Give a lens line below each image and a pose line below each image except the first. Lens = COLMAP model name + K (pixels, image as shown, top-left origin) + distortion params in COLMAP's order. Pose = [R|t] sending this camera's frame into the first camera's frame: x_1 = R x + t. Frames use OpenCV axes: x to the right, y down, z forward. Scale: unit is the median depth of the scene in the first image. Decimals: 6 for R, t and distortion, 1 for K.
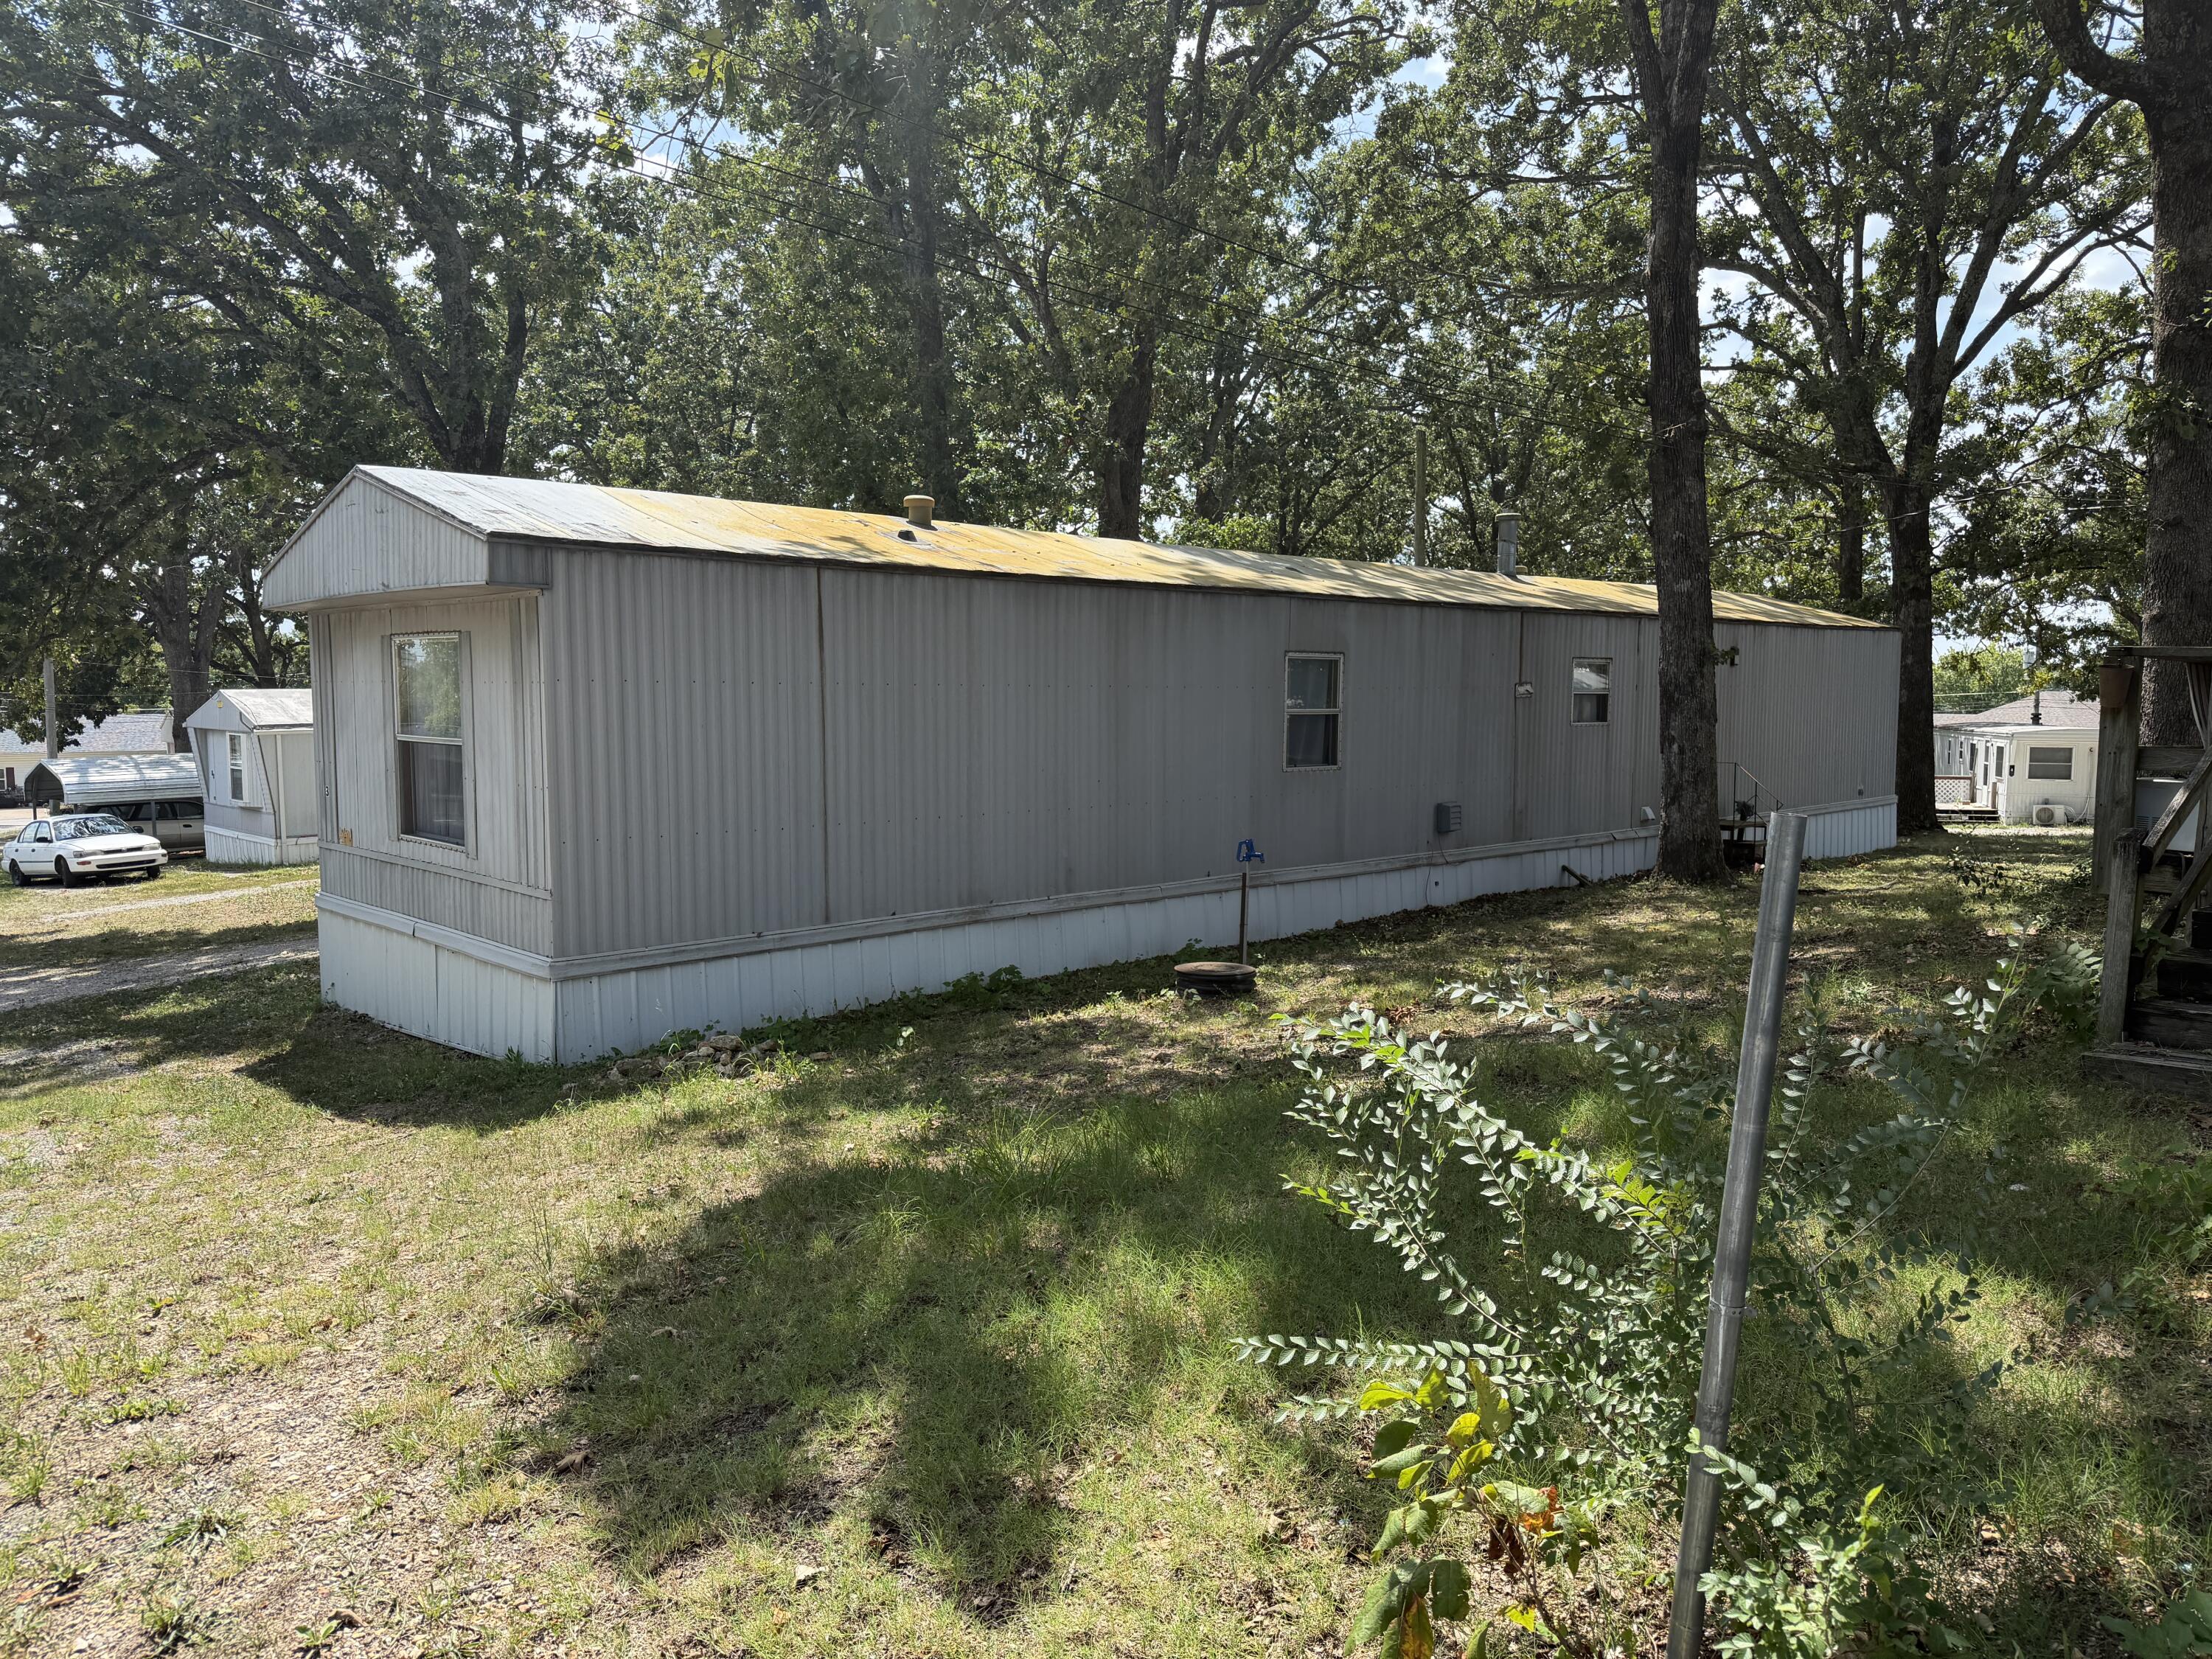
lens RADIAL K [[1562.5, 0, 1106.0], [0, 1562.5, 829.5], [0, 0, 1]] dist [-0.013609, -0.003880]
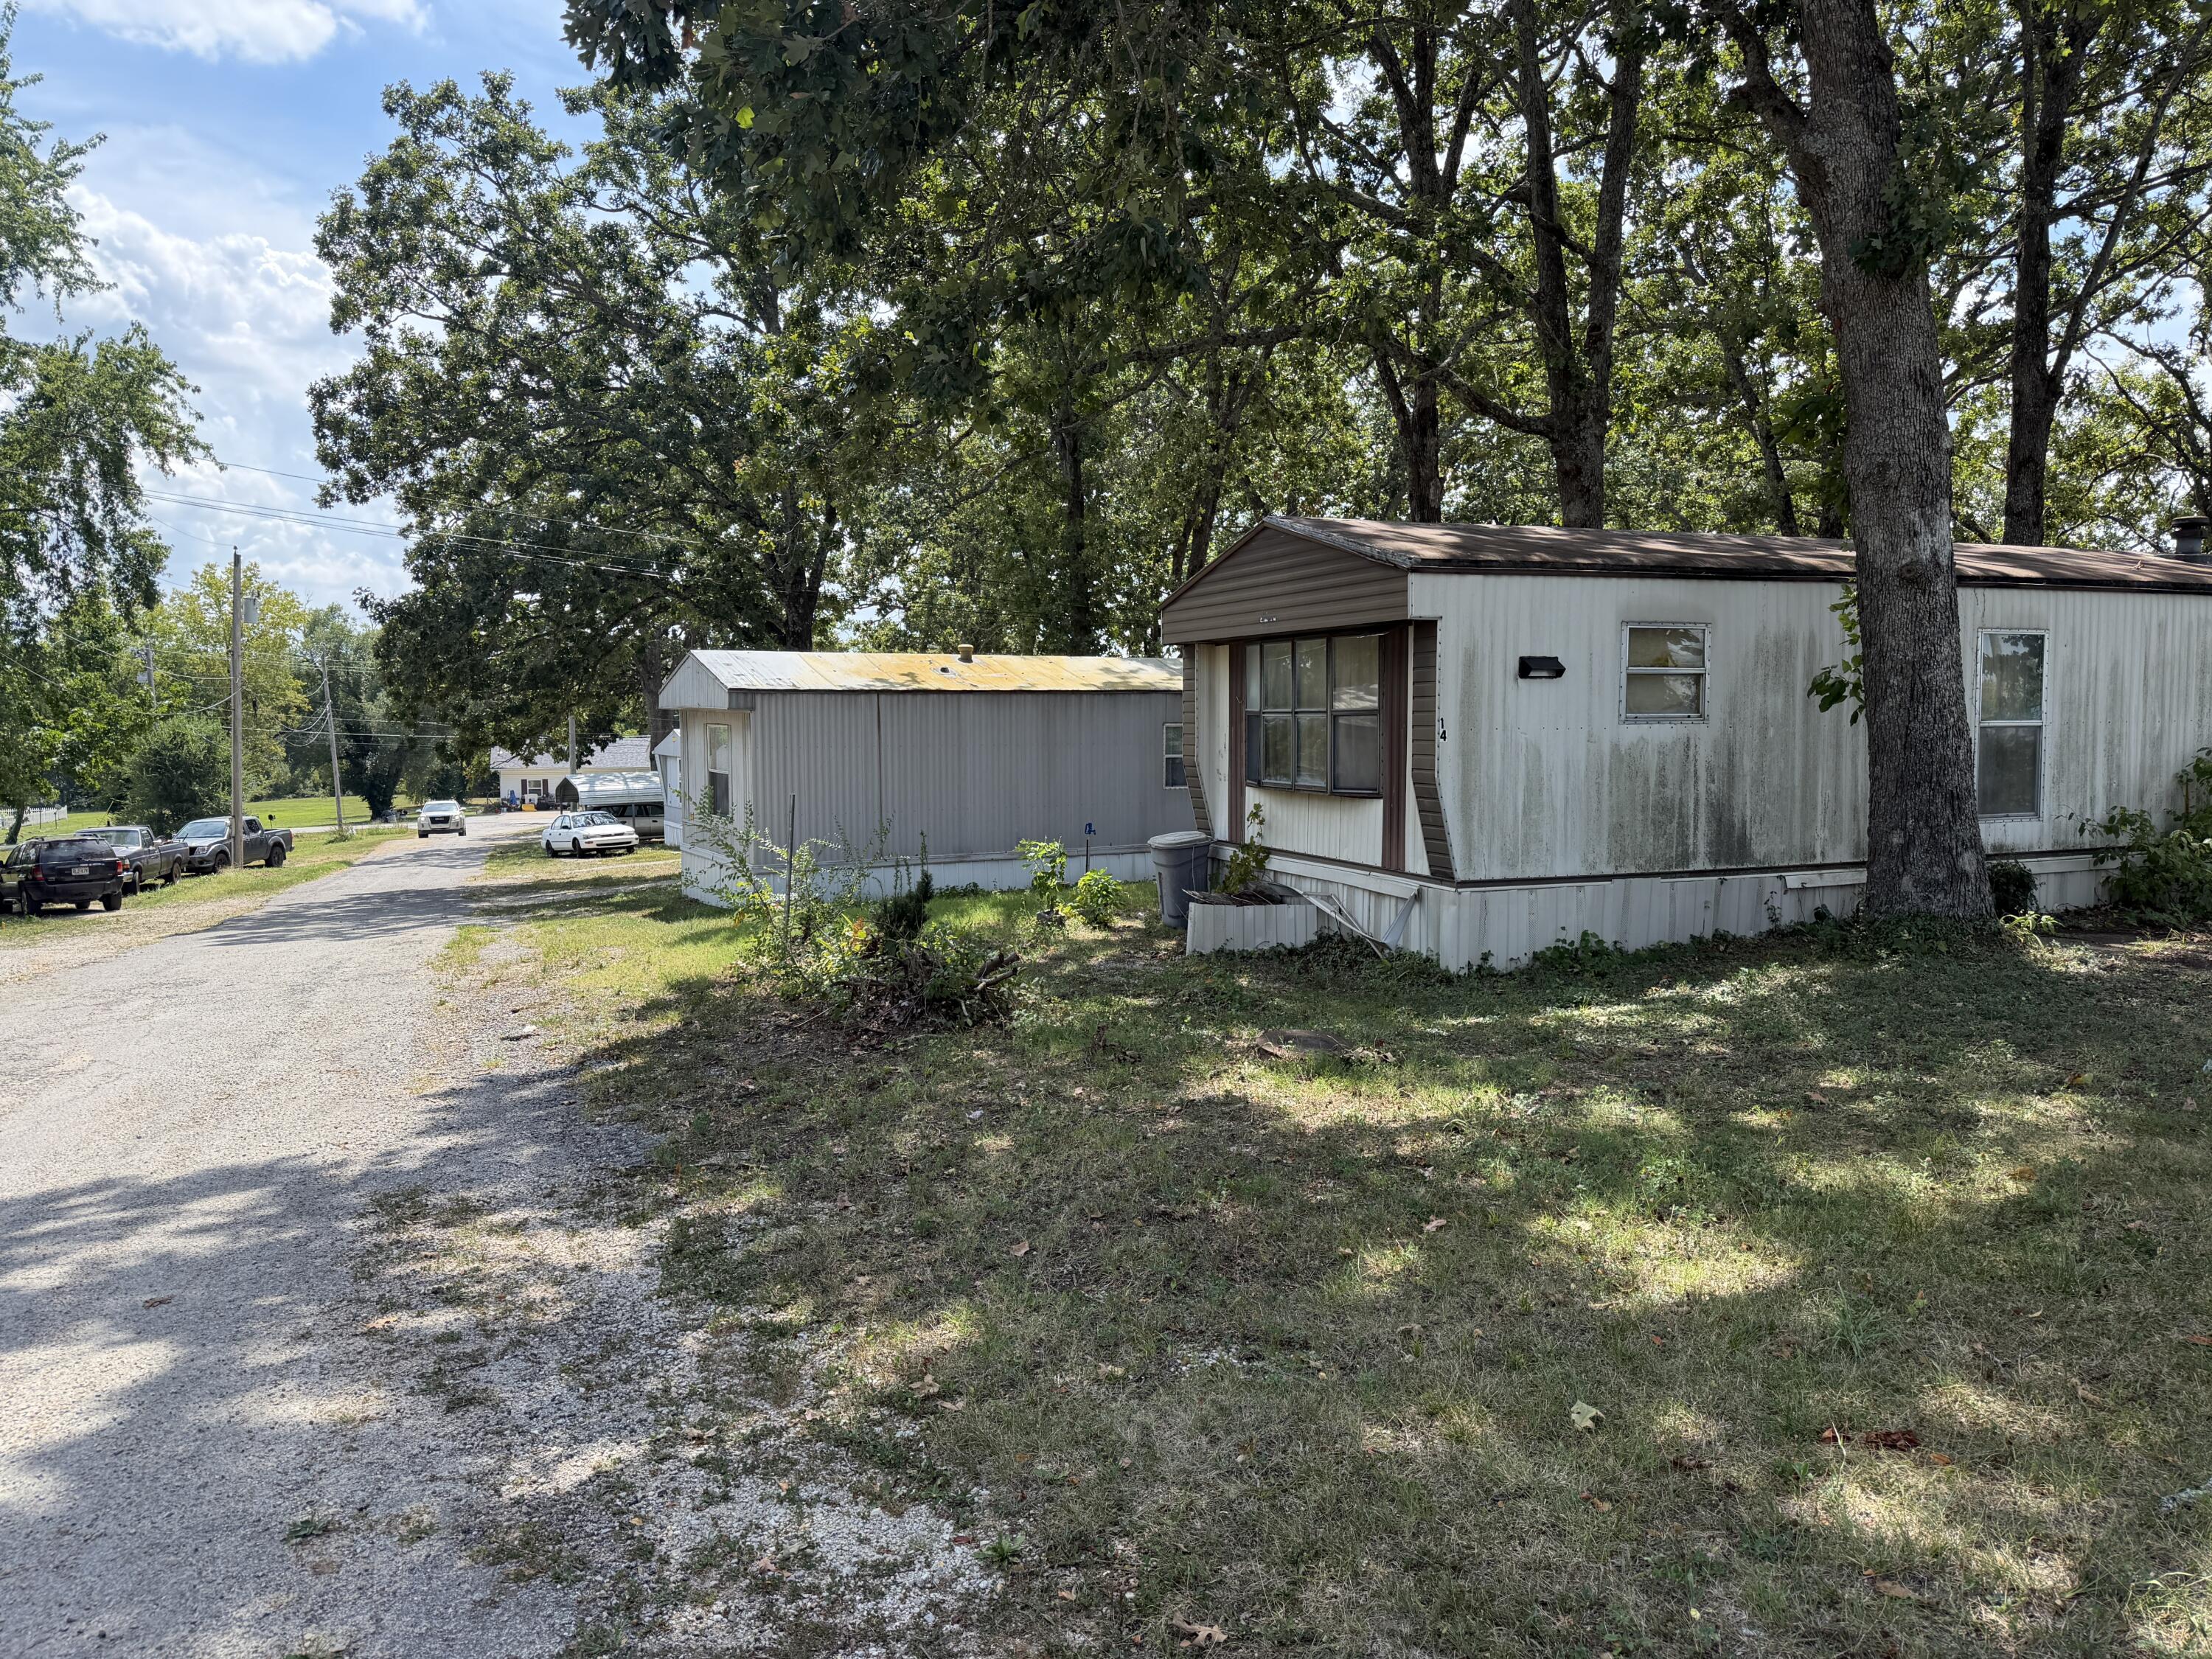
lens RADIAL K [[1570.1, 0, 1107.5], [0, 1570.1, 841.7], [0, 0, 1]] dist [0.013781, -0.011289]
pose [[0.963744, 0.021604, -0.265951, 0.226749], [-0.023375, 0.999721, -0.003496, 0.012909], [0.265802, 0.009586, 0.963980, -0.330179]]
